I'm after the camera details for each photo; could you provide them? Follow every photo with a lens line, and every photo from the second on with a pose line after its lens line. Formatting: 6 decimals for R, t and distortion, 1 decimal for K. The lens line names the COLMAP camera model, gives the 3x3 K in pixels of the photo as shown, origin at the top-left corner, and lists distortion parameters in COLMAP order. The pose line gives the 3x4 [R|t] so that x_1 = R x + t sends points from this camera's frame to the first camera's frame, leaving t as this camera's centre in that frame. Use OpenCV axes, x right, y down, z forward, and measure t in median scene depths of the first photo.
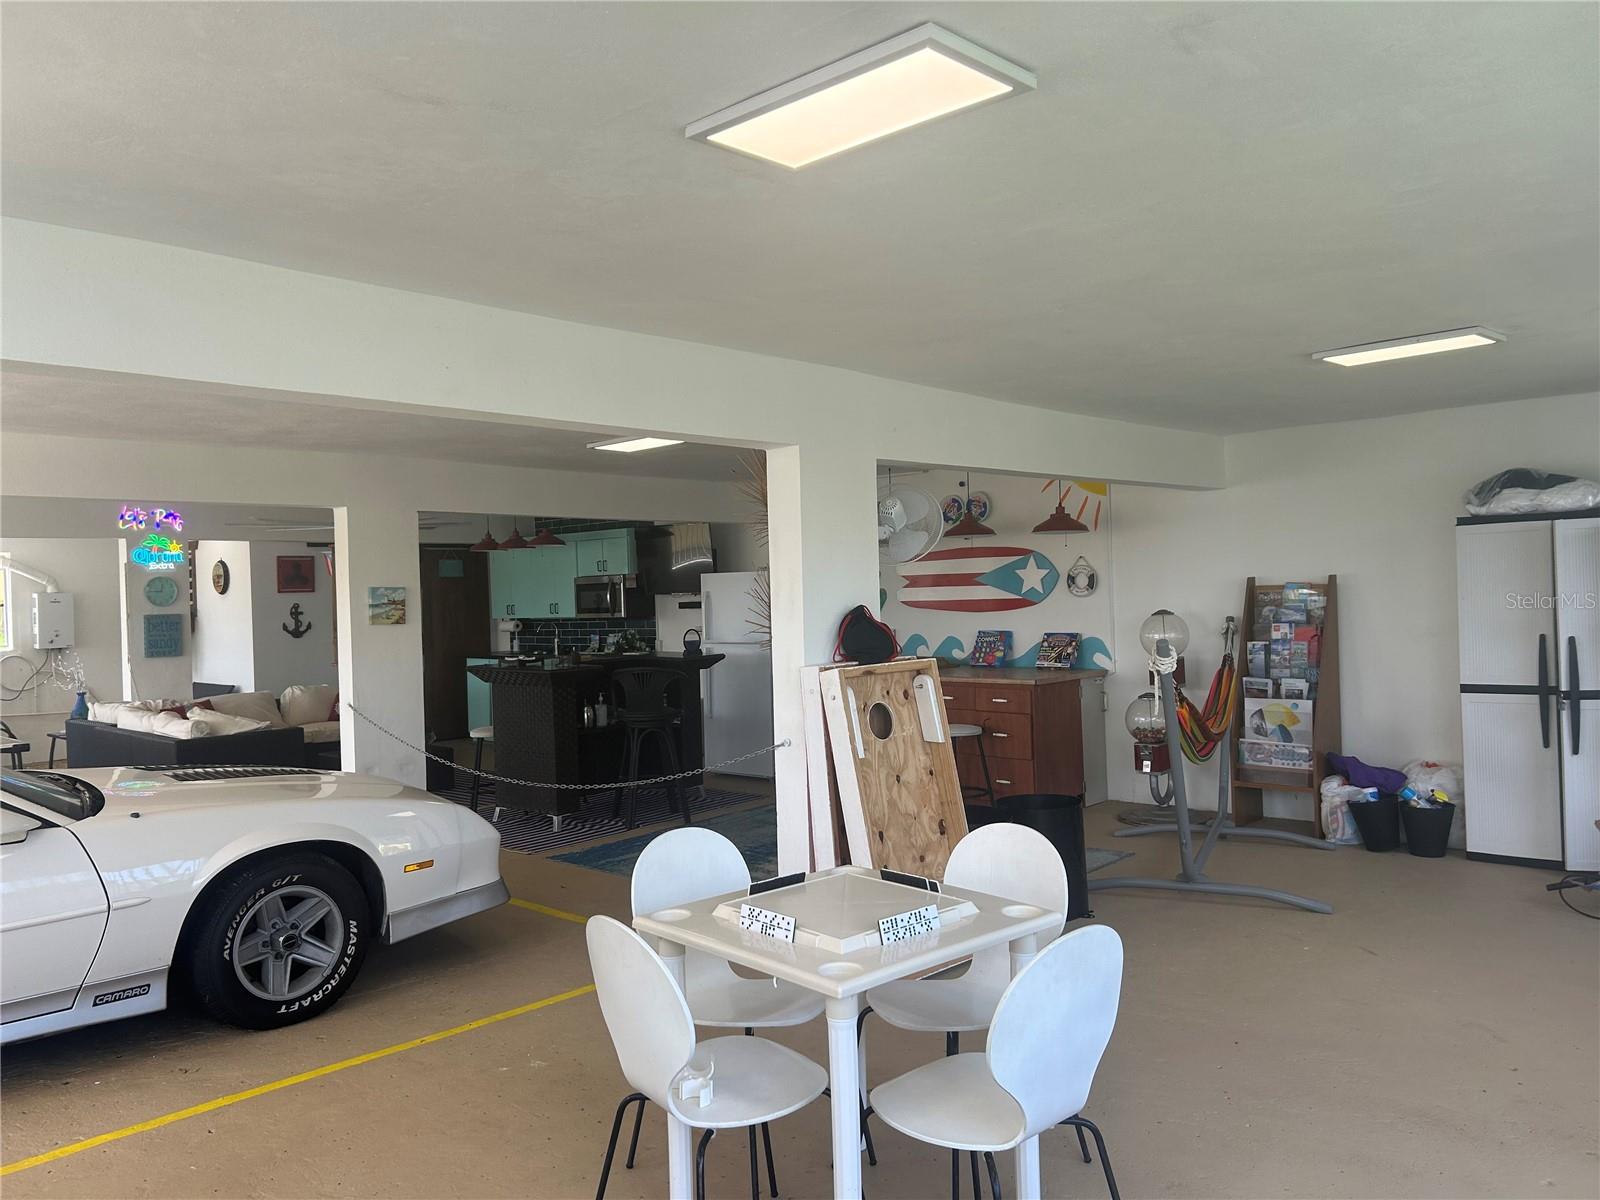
lens RADIAL K [[1215.3, 0, 796.8], [0, 1215.3, 599.0], [0, 0, 1]] dist [0.067600, -0.074700]
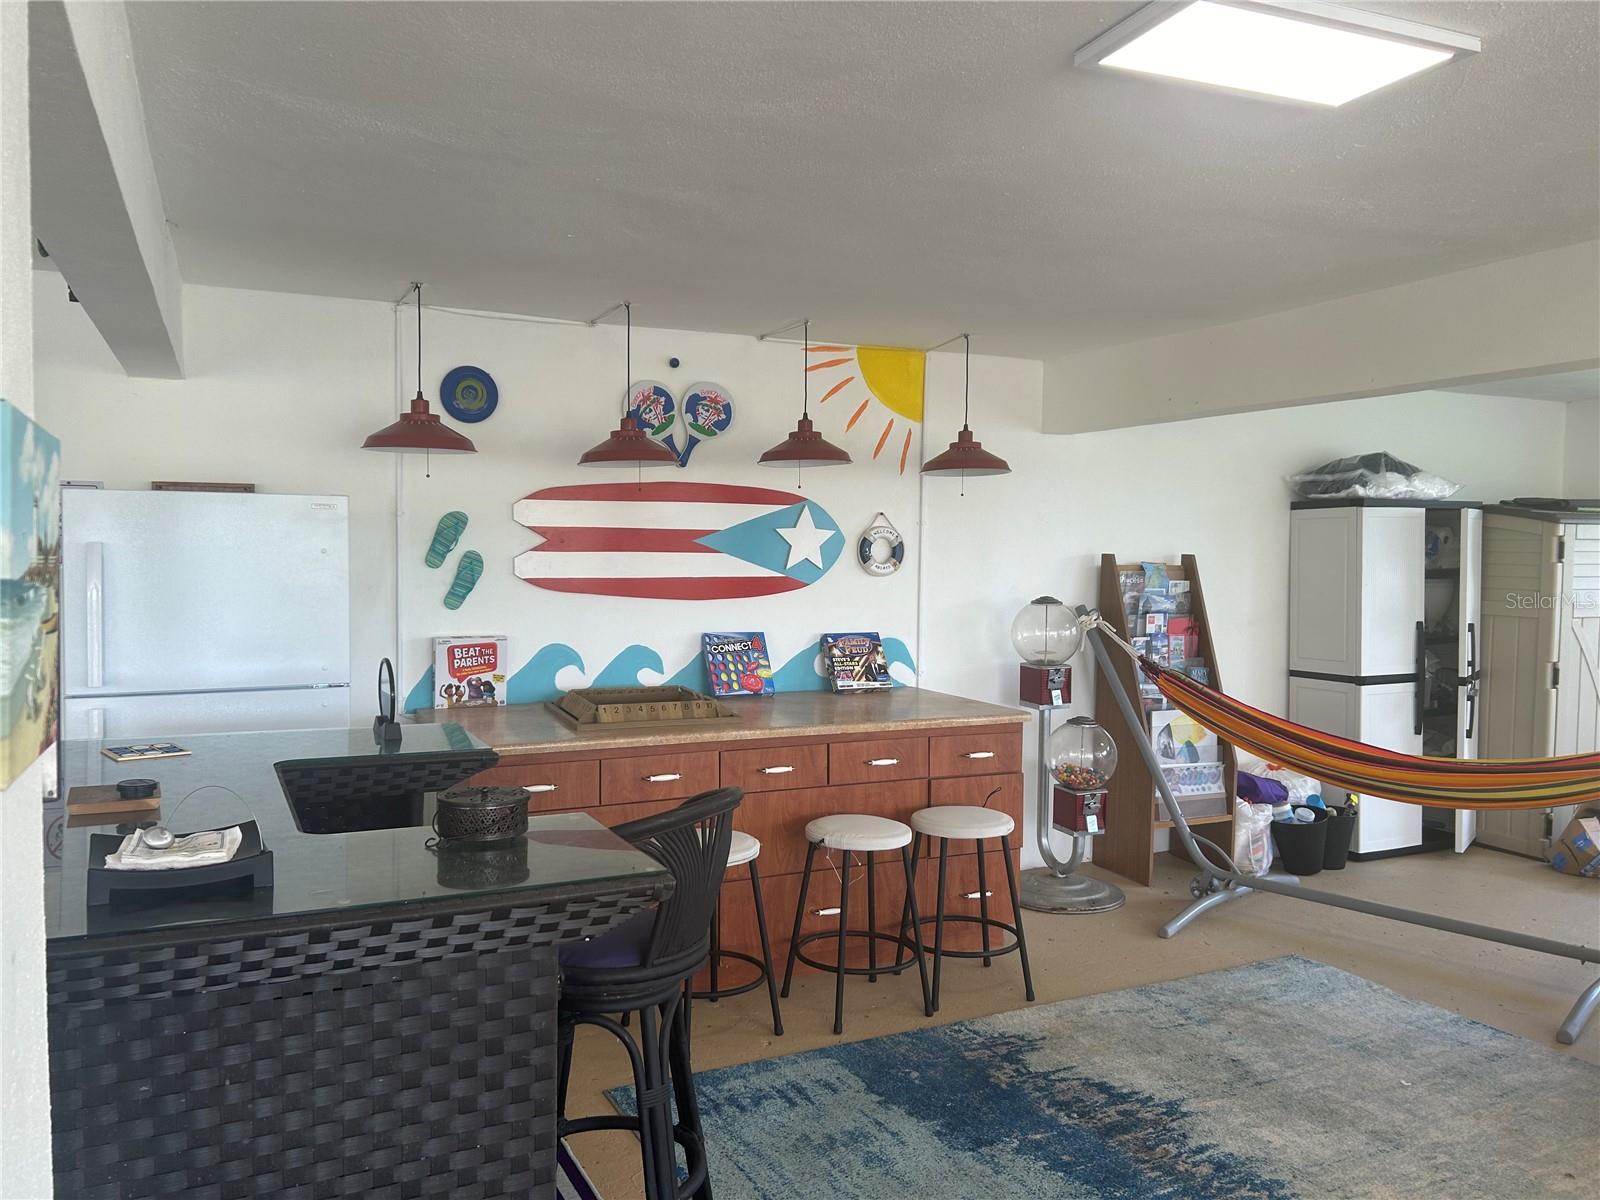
lens RADIAL K [[1215.3, 0, 795.5], [0, 1215.3, 593.4], [0, 0, 1]] dist [0.067600, -0.074700]
pose [[0.376102, -0.000921, 0.926578, -0.364637], [-0.012096, 0.999909, 0.005904, 0.004125], [-0.926499, -0.013428, 0.376057, 0.782842]]
